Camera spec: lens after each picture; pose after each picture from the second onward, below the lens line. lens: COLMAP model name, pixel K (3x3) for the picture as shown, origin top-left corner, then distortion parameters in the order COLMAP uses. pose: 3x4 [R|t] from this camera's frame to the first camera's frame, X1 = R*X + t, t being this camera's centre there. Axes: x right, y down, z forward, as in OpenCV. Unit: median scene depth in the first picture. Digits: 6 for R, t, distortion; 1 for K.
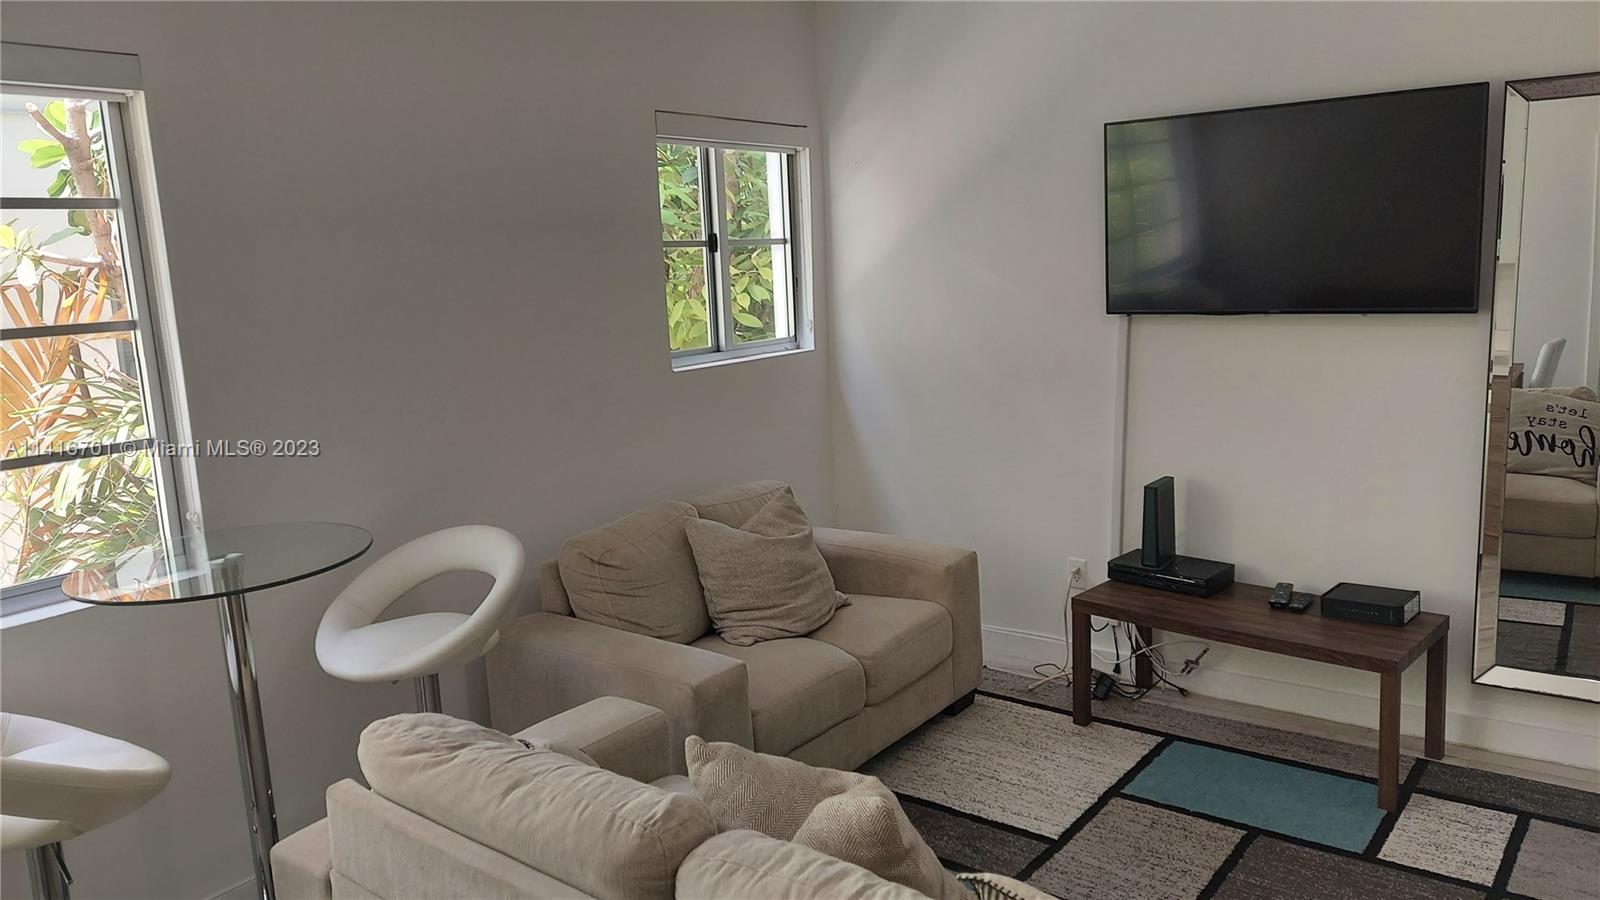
lens RADIAL K [[1144.1, 0, 794.5], [0, 1144.1, 446.3], [0, 0, 1]] dist [0.072378, -0.078212]
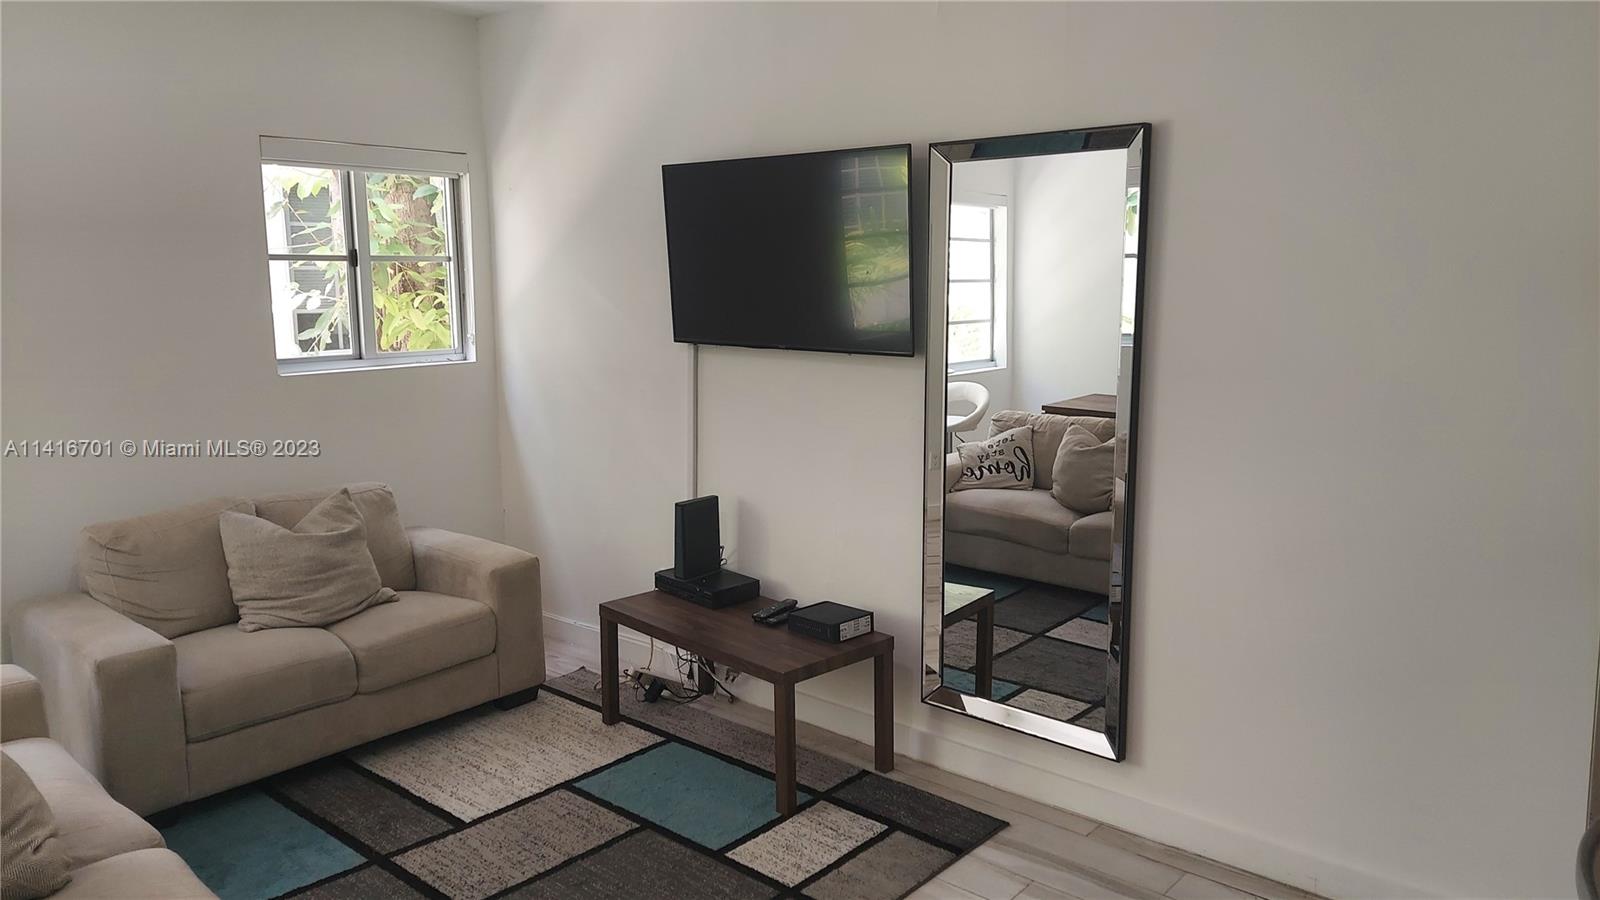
lens RADIAL K [[1144.1, 0, 788.5], [0, 1144.1, 440.0], [0, 0, 1]] dist [0.072378, -0.078212]
pose [[0.996952, 0.047489, -0.061905, 0.501019], [-0.048212, 0.998785, -0.010234, -0.019736], [0.061344, 0.013187, 0.998030, -0.061574]]
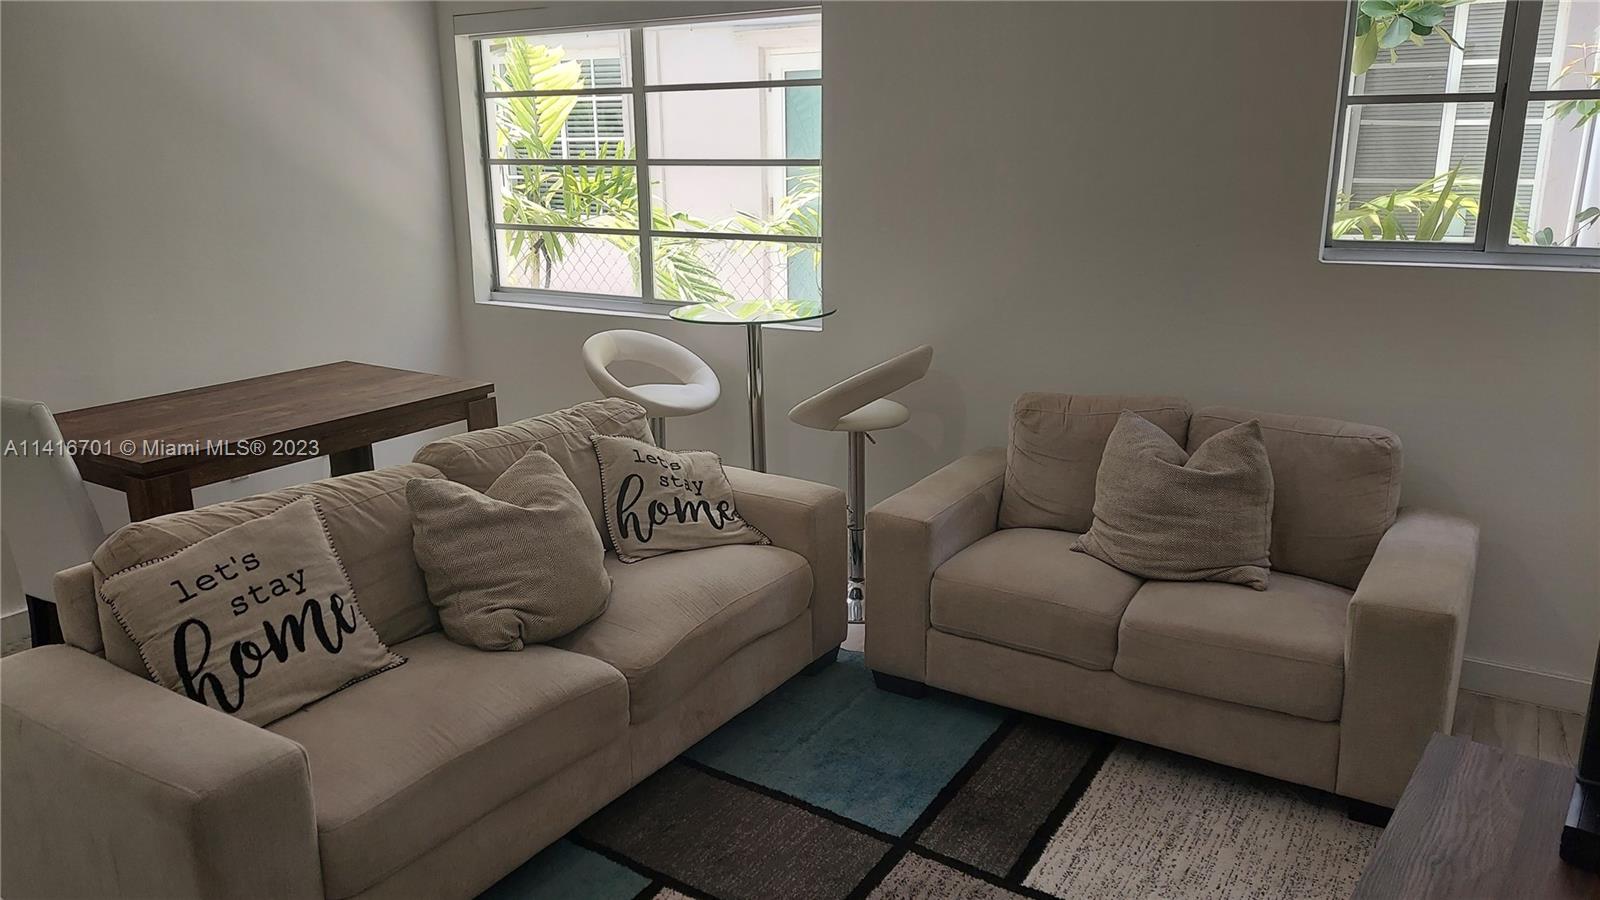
lens RADIAL K [[1144.1, 0, 816.7], [0, 1144.1, 437.6], [0, 0, 1]] dist [0.072378, -0.078212]
pose [[0.123283, 0.287882, -0.949697, 0.760999], [-0.166997, 0.949369, 0.266104, -0.122172], [0.978219, 0.125790, 0.165116, 0.600169]]
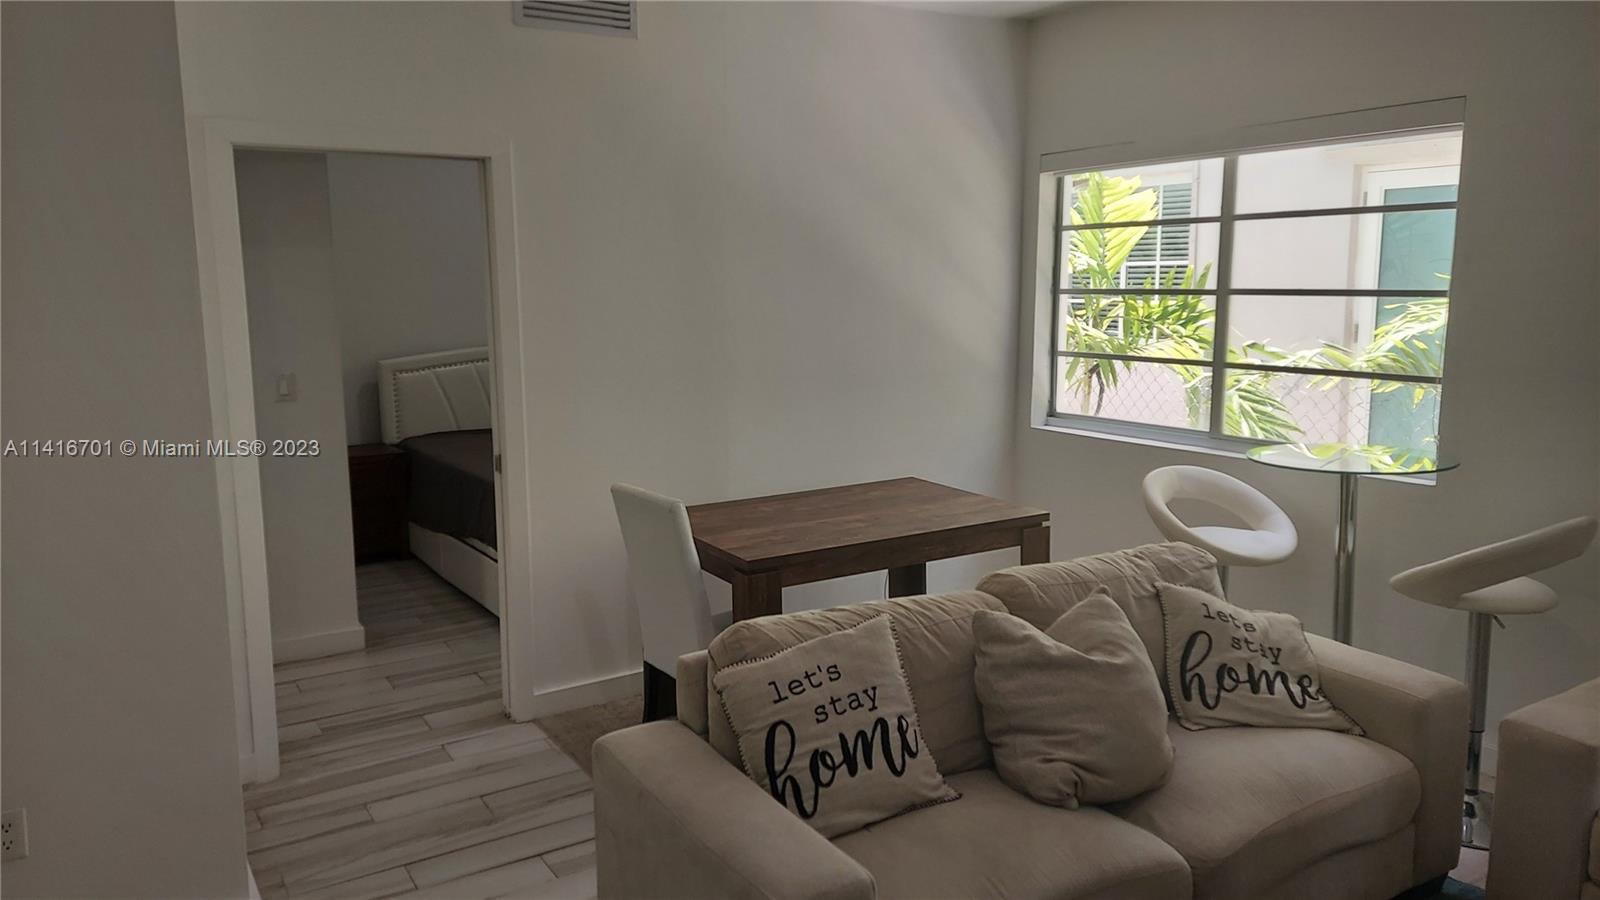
lens RADIAL K [[1144.1, 0, 799.6], [0, 1144.1, 439.7], [0, 0, 1]] dist [0.072378, -0.078212]
pose [[-0.342940, 0.183859, -0.921188, 0.734908], [-0.132425, 0.961402, 0.241184, -0.125821], [0.929976, 0.204700, -0.305356, 0.566612]]
